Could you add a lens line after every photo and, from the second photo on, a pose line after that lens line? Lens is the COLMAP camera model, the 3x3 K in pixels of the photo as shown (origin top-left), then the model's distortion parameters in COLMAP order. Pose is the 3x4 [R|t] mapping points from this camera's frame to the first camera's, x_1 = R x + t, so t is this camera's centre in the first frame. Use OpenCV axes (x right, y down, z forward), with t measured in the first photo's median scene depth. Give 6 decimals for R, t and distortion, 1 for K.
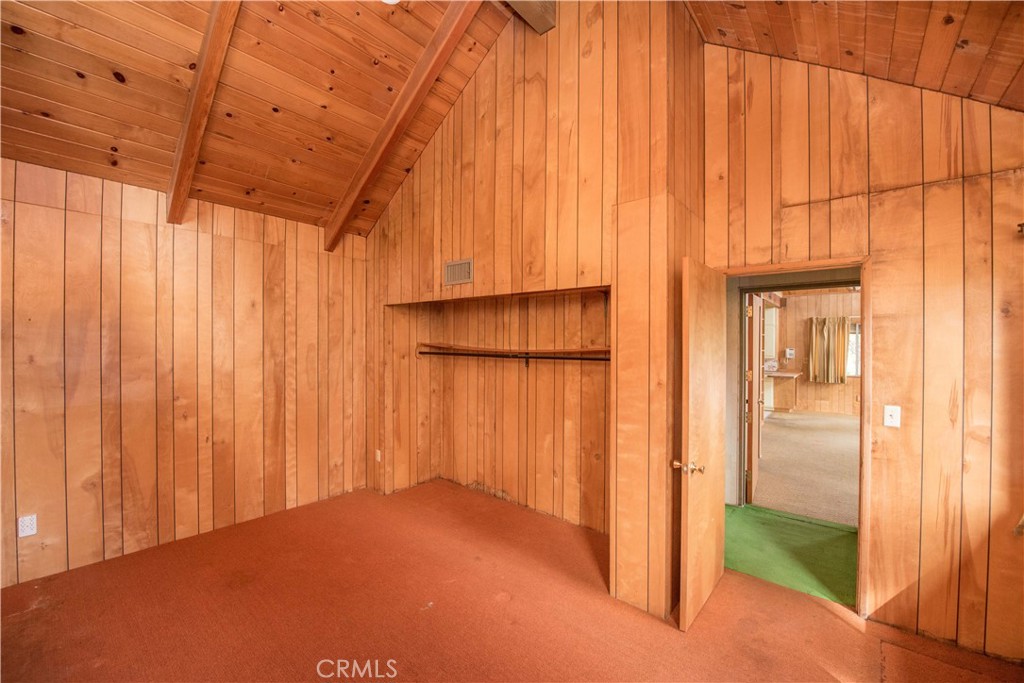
lens RADIAL K [[403.7, 0, 513.6], [0, 403.7, 344.4], [0, 0, 1]] dist [-0.020105, -0.000360]
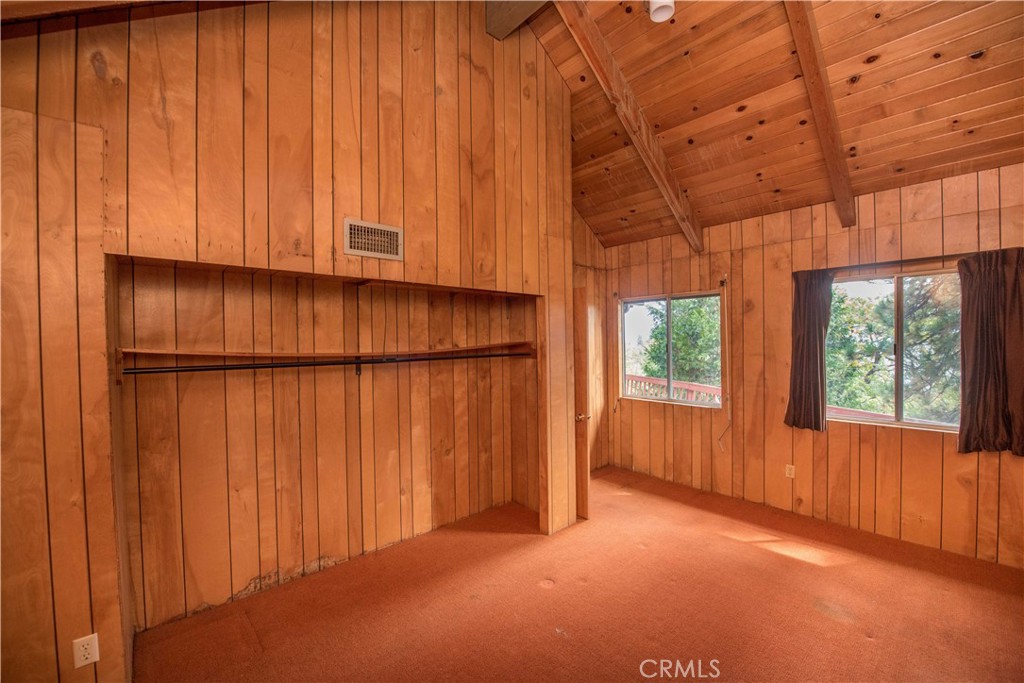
lens RADIAL K [[407.4, 0, 513.6], [0, 407.4, 344.7], [0, 0, 1]] dist [-0.016801, -0.002551]
pose [[0.141913, -0.018326, 0.989710, -0.814822], [0.017449, 0.999720, 0.016009, -0.010476], [-0.989725, 0.014997, 0.142193, 0.699949]]
